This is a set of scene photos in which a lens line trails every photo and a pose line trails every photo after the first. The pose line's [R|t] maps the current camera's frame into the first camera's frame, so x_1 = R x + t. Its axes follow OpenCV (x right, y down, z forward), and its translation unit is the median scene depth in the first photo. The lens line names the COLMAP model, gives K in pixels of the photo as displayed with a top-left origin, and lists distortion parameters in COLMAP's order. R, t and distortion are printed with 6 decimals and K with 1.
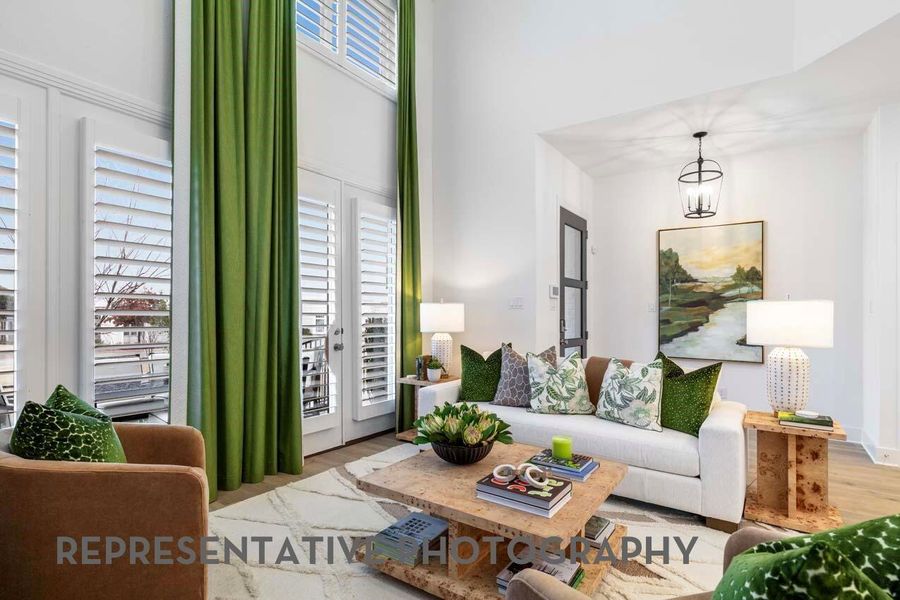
lens RADIAL K [[441.0, 0, 449.4], [0, 441.0, 308.9], [0, 0, 1]] dist [0.002513, 0.000046]
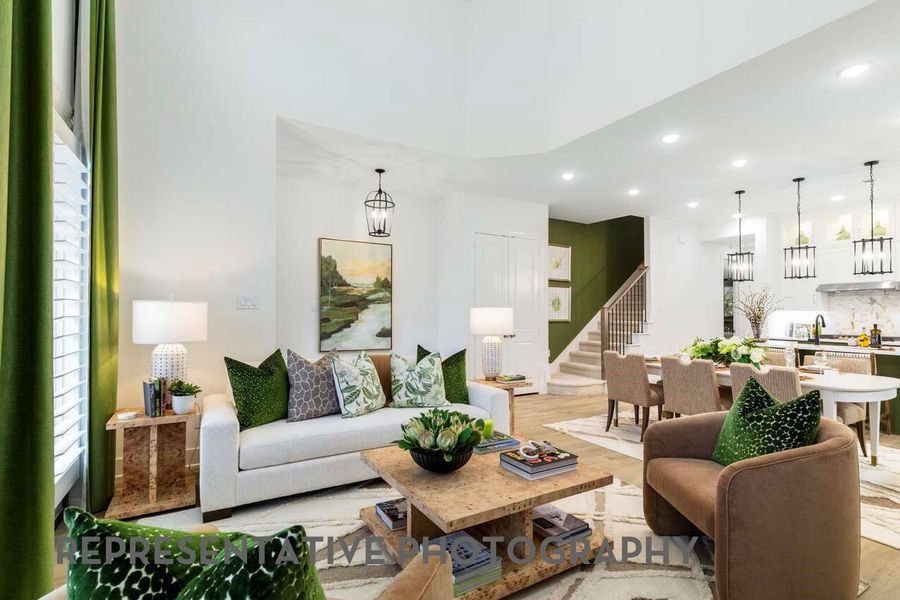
lens RADIAL K [[426.9, 0, 450.0], [0, 426.9, 300.0], [0, 0, 1]] dist [0.002802, 0.000268]
pose [[0.421781, 0.021341, 0.906447, -0.453274], [-0.013046, 0.999762, -0.017468, -0.008752], [-0.906604, -0.004458, 0.421959, 0.314338]]
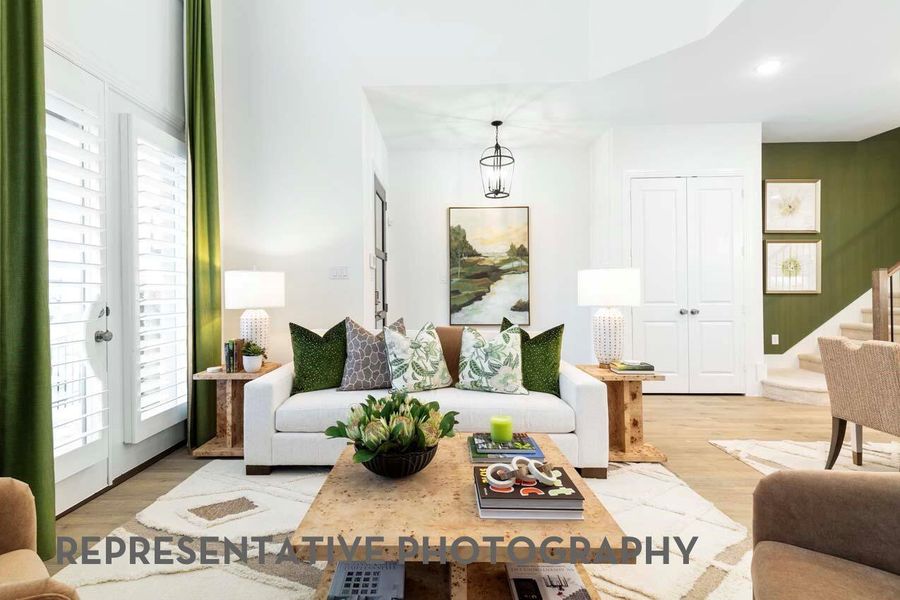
lens RADIAL K [[428.4, 0, 427.2], [0, 428.4, 286.3], [0, 0, 1]] dist [0.017160, -0.000633]
pose [[0.838998, -0.007574, 0.544083, -0.177836], [0.007074, 0.999970, 0.003012, 0.013284], [-0.544089, 0.001322, 0.839026, 0.188977]]
